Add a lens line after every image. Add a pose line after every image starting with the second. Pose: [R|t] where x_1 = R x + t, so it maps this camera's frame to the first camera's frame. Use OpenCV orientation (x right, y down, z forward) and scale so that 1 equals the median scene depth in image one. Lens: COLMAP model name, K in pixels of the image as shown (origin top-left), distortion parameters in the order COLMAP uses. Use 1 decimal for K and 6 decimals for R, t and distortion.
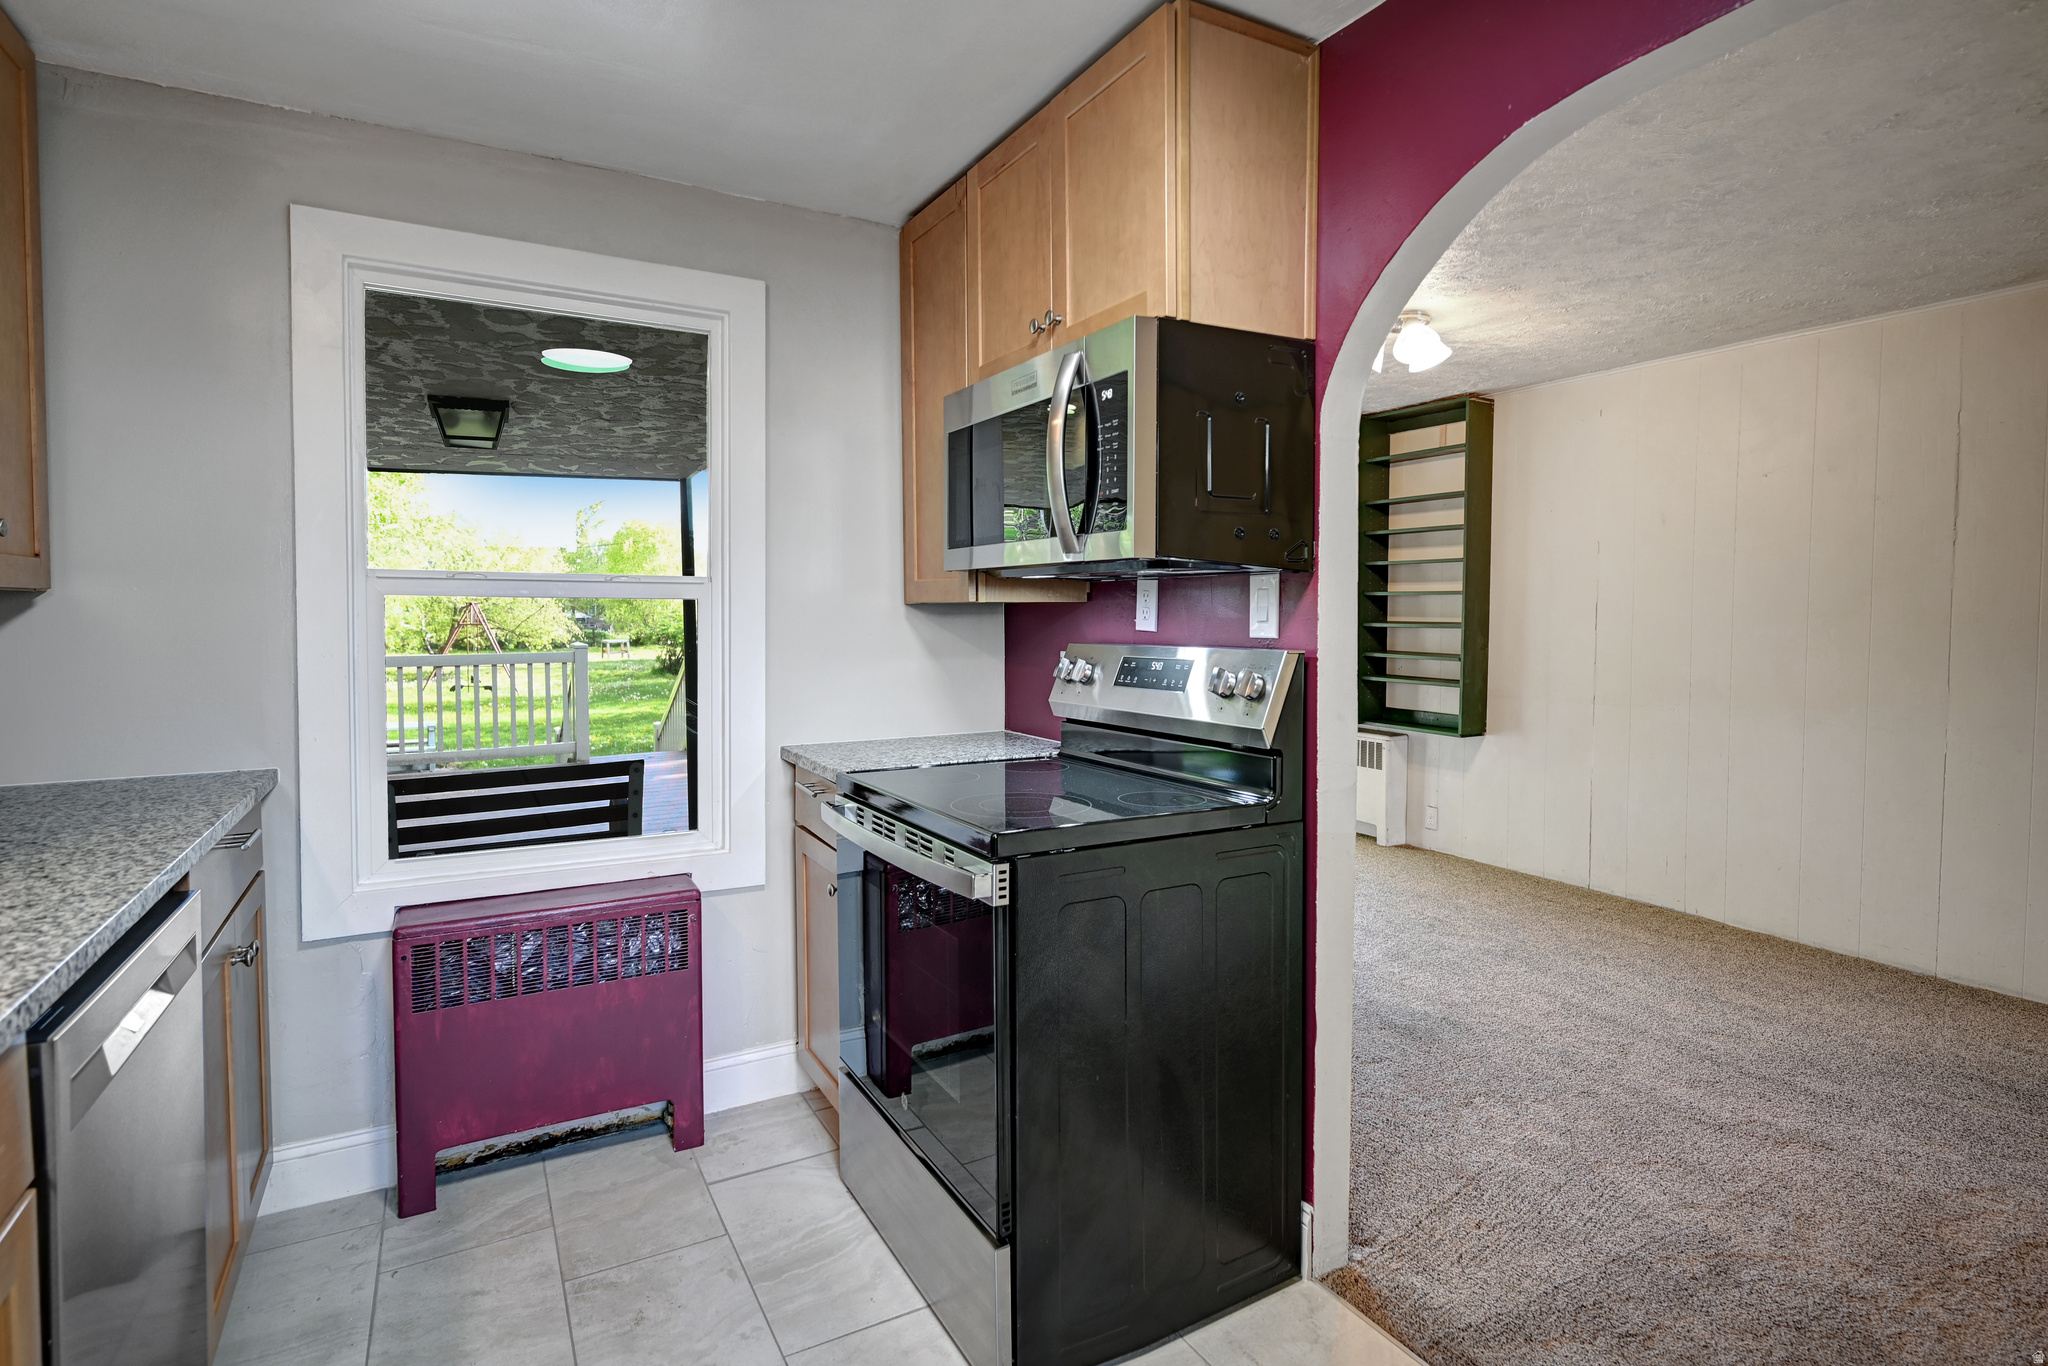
lens RADIAL K [[1027.4, 0, 1025.6], [0, 1027.4, 634.1], [0, 0, 1]] dist [0.000029, 0.000035]
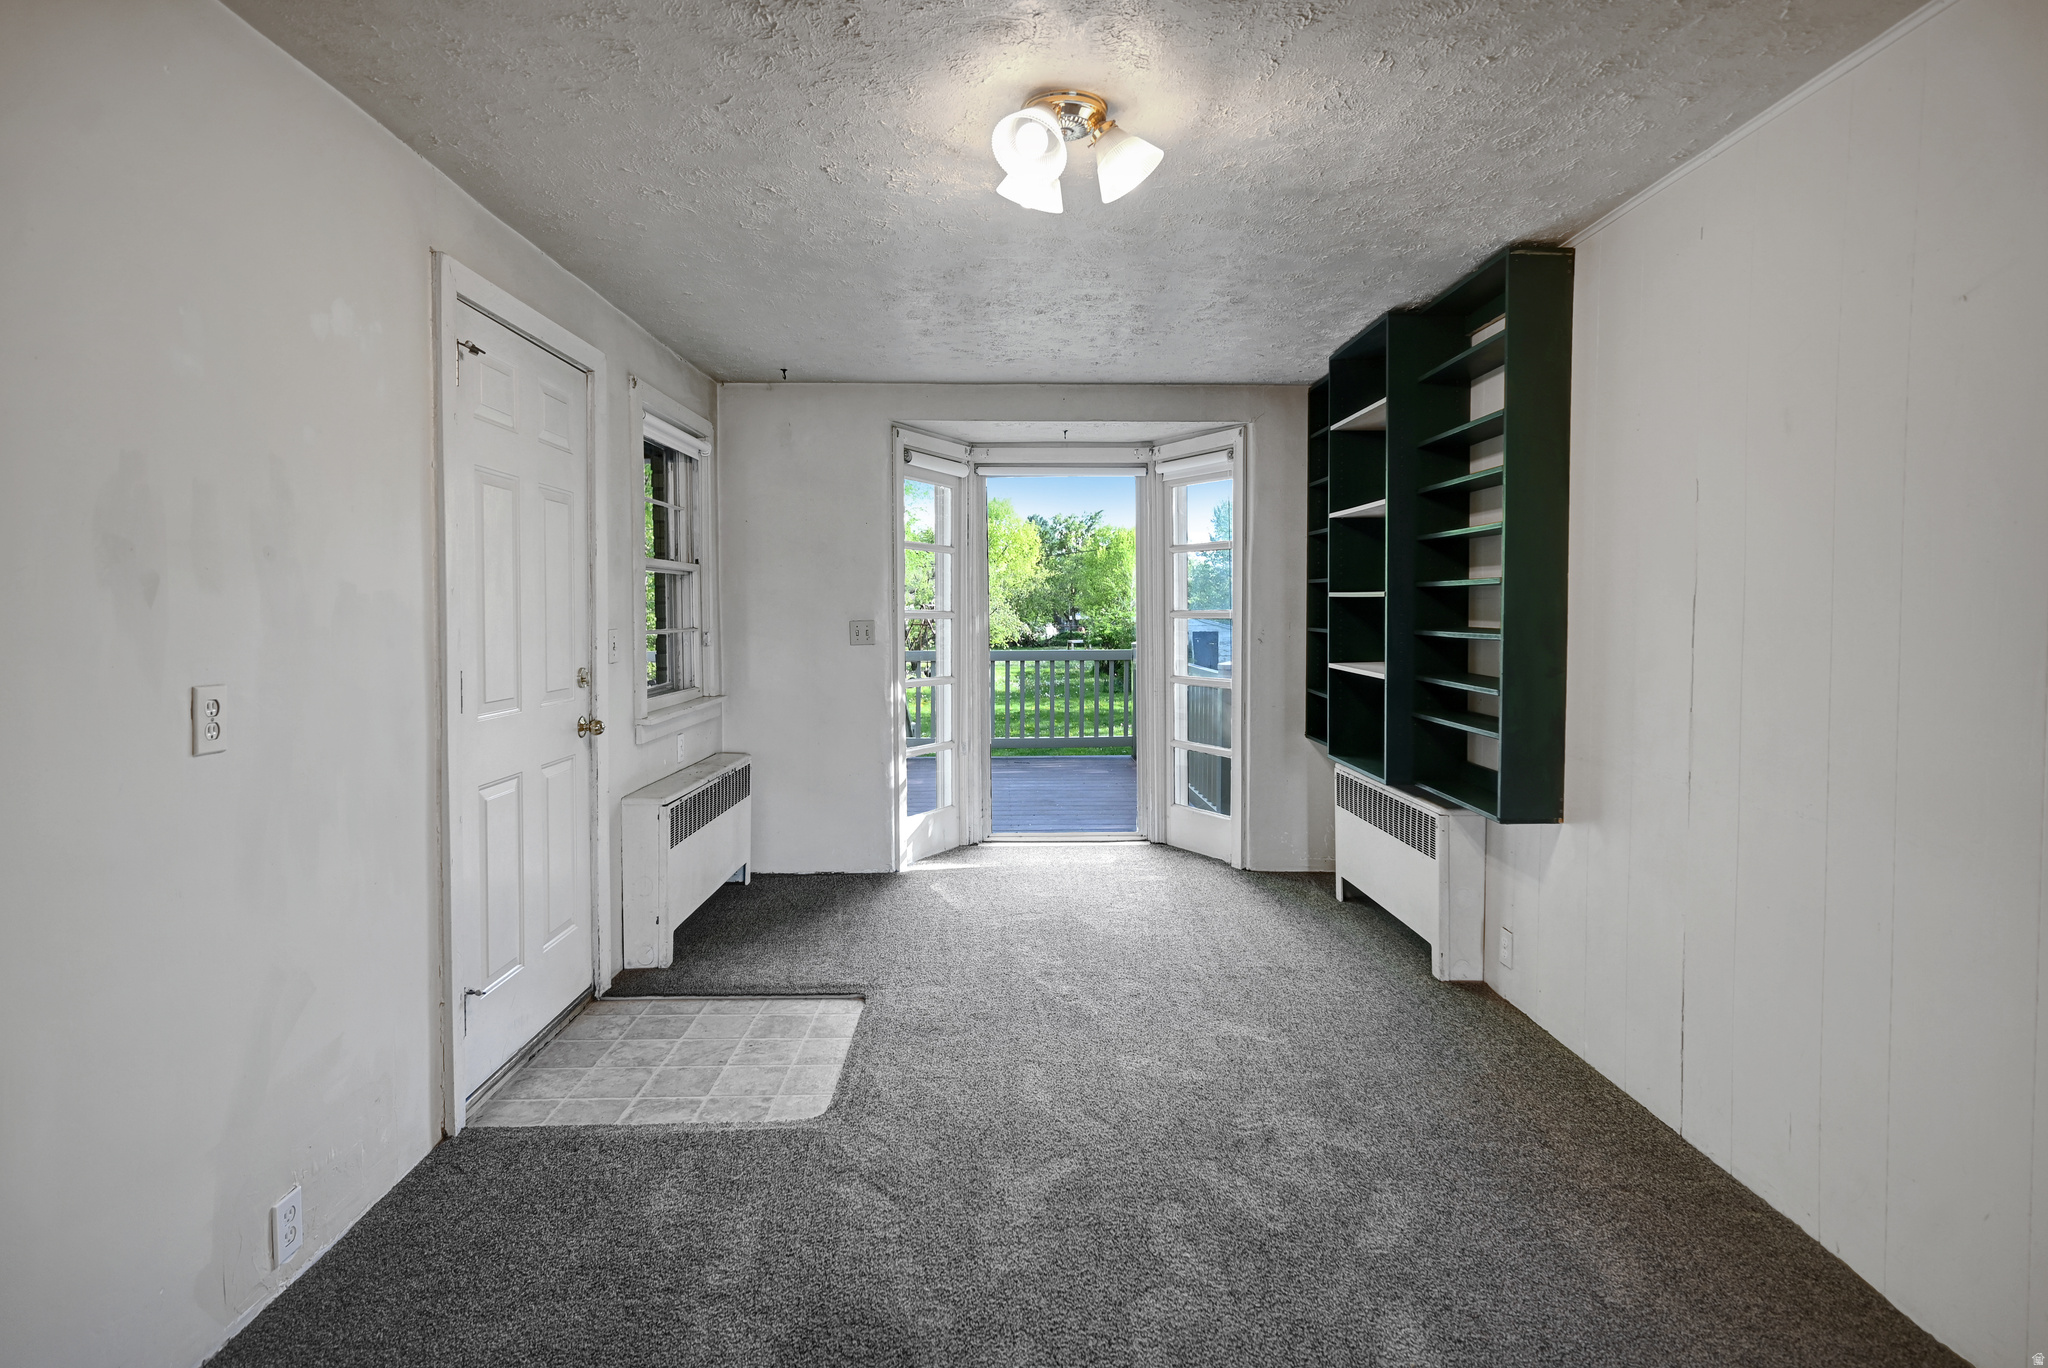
lens RADIAL K [[1027.4, 0, 1025.6], [0, 1027.4, 635.1], [0, 0, 1]] dist [0.000029, 0.000035]
pose [[0.884470, 0.009756, -0.466494, 0.420431], [-0.010198, 0.999947, 0.001578, -0.005934], [0.466485, 0.003361, 0.884523, 0.318893]]
